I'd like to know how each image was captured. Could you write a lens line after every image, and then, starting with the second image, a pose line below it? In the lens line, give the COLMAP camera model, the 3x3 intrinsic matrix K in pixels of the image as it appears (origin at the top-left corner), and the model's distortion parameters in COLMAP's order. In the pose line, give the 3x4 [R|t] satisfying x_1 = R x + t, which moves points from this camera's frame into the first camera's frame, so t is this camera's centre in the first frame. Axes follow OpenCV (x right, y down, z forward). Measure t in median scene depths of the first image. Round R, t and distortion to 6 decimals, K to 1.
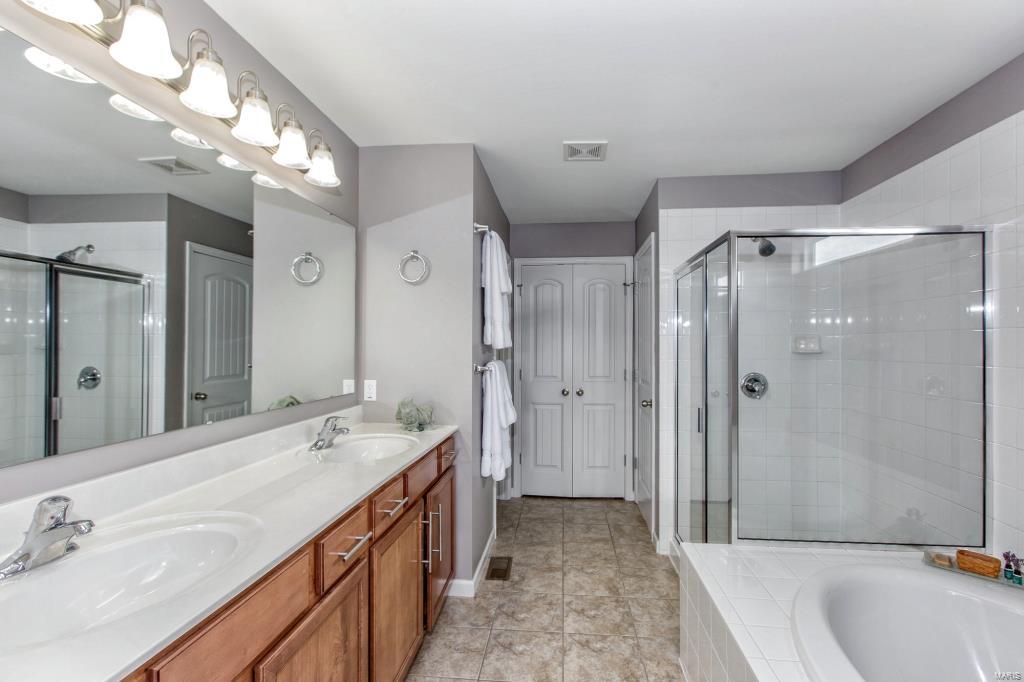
lens RADIAL K [[469.4, 0, 510.2], [0, 469.4, 340.9], [0, 0, 1]] dist [0.014149, -0.002267]
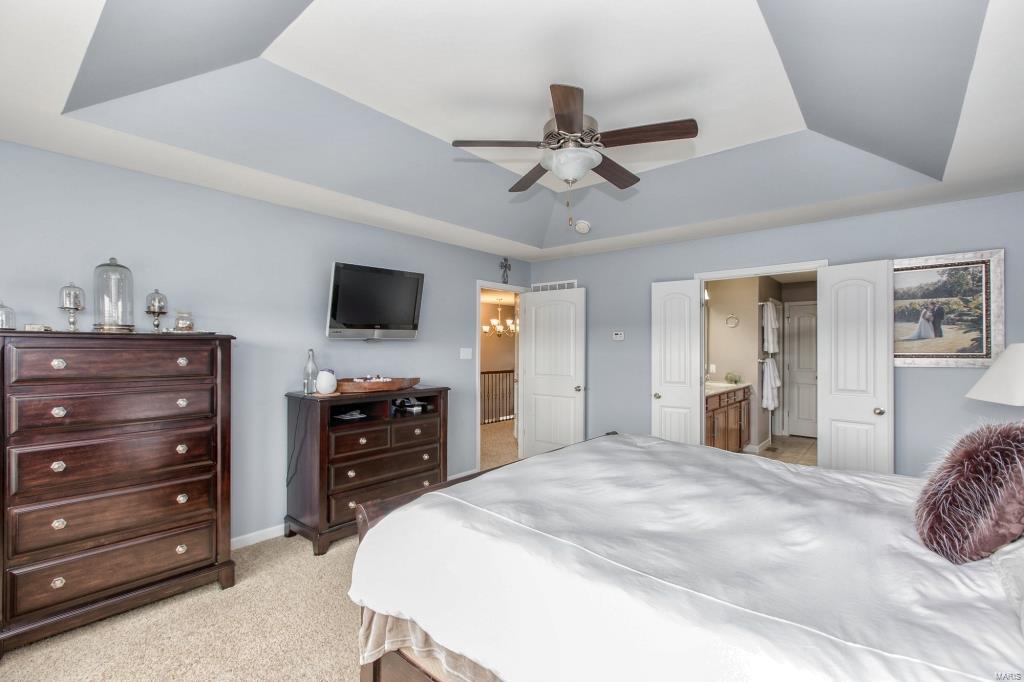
lens RADIAL K [[469.4, 0, 505.6], [0, 469.4, 343.1], [0, 0, 1]] dist [0.014149, -0.002267]
pose [[0.840554, 0.001786, -0.541725, 0.132267], [-0.000286, 0.999996, 0.002853, -0.037709], [0.541728, -0.002243, 0.840551, -1.631274]]
